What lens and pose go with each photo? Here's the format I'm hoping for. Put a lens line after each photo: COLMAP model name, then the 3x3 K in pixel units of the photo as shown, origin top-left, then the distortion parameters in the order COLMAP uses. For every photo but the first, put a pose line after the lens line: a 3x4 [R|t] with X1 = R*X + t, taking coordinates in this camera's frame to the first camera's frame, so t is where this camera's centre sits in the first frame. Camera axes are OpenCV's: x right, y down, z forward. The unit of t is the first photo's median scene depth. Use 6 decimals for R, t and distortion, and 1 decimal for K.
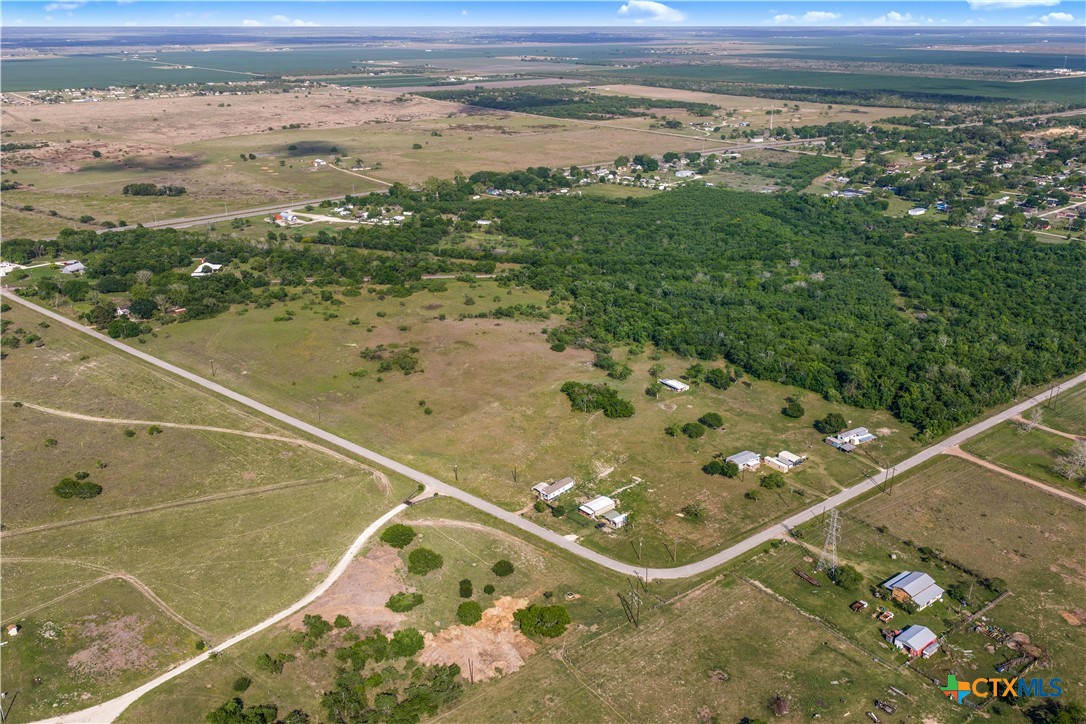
lens RADIAL K [[902.1, 0, 547.2], [0, 902.1, 366.3], [0, 0, 1]] dist [0.013497, -0.021410]
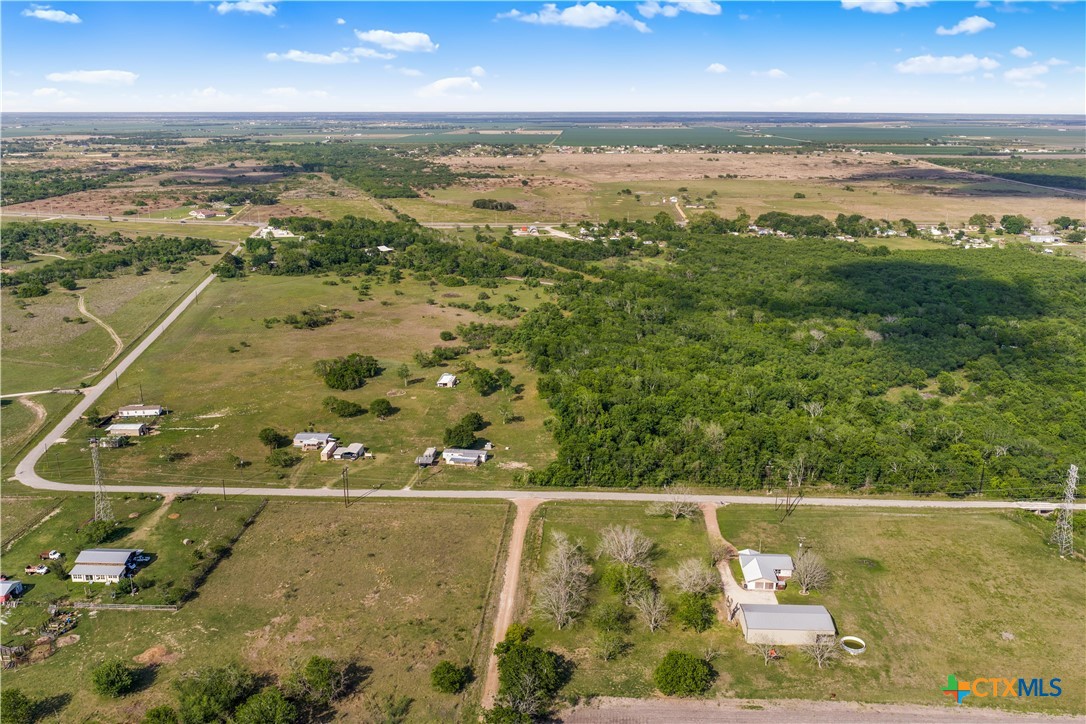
lens RADIAL K [[902.1, 0, 547.2], [0, 902.1, 366.3], [0, 0, 1]] dist [0.013497, -0.021410]
pose [[0.765104, 0.178039, -0.618803, 0.972940], [-0.231619, 0.972785, -0.006495, -0.012485], [0.600806, 0.148296, 0.785519, 0.464290]]
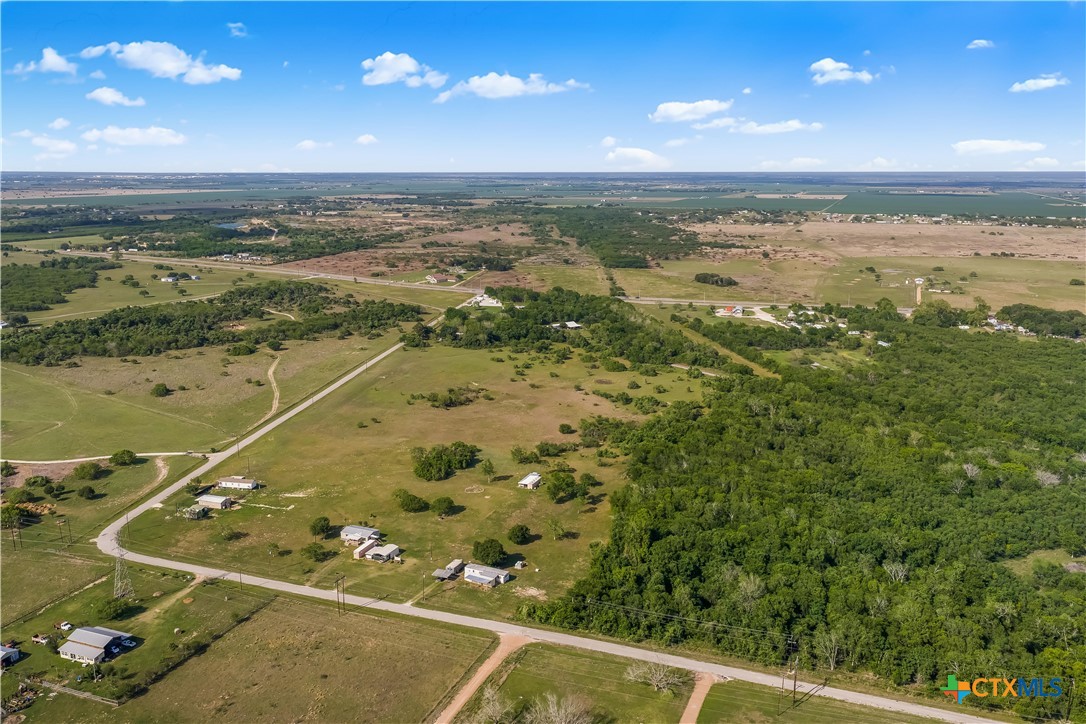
lens RADIAL K [[902.1, 0, 547.2], [0, 902.1, 366.3], [0, 0, 1]] dist [0.013497, -0.021410]
pose [[0.526549, 0.185362, -0.829691, 1.075791], [-0.308297, 0.951141, 0.016840, -0.130658], [0.792275, 0.246924, 0.557969, 0.647377]]
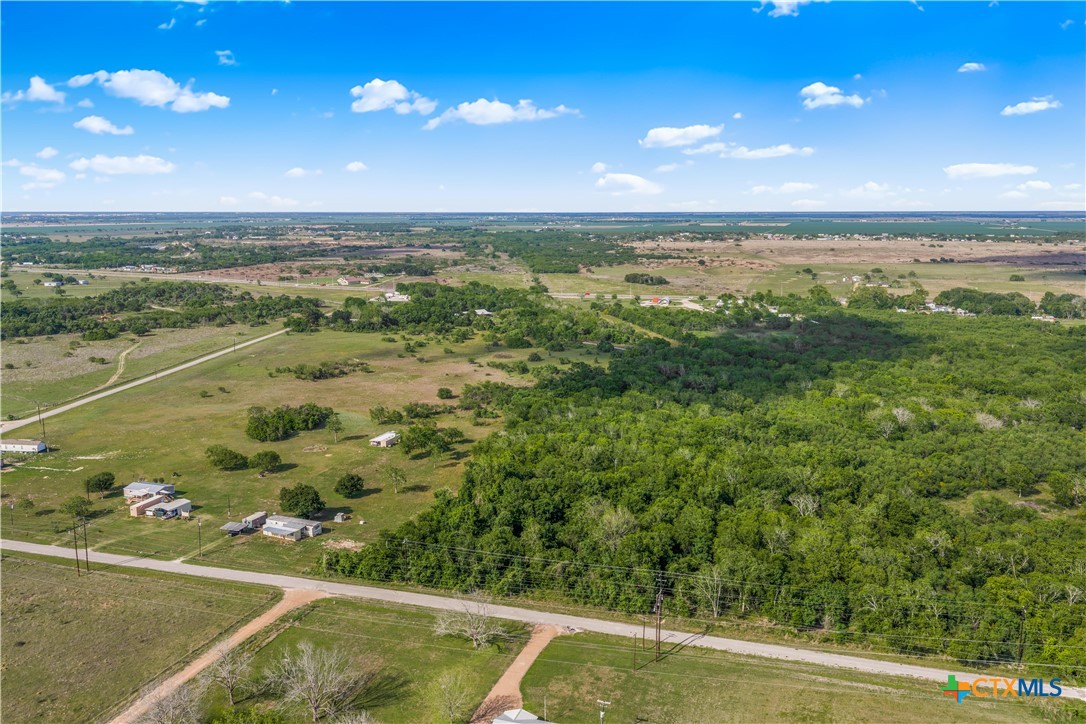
lens RADIAL K [[916.1, 0, 546.1], [0, 916.1, 347.9], [0, 0, 1]] dist [0.007982, -0.011134]
pose [[0.570654, 0.123718, -0.811818, 1.014929], [-0.293911, 0.953869, -0.061233, -0.052140], [0.766792, 0.273545, 0.580691, 0.838282]]
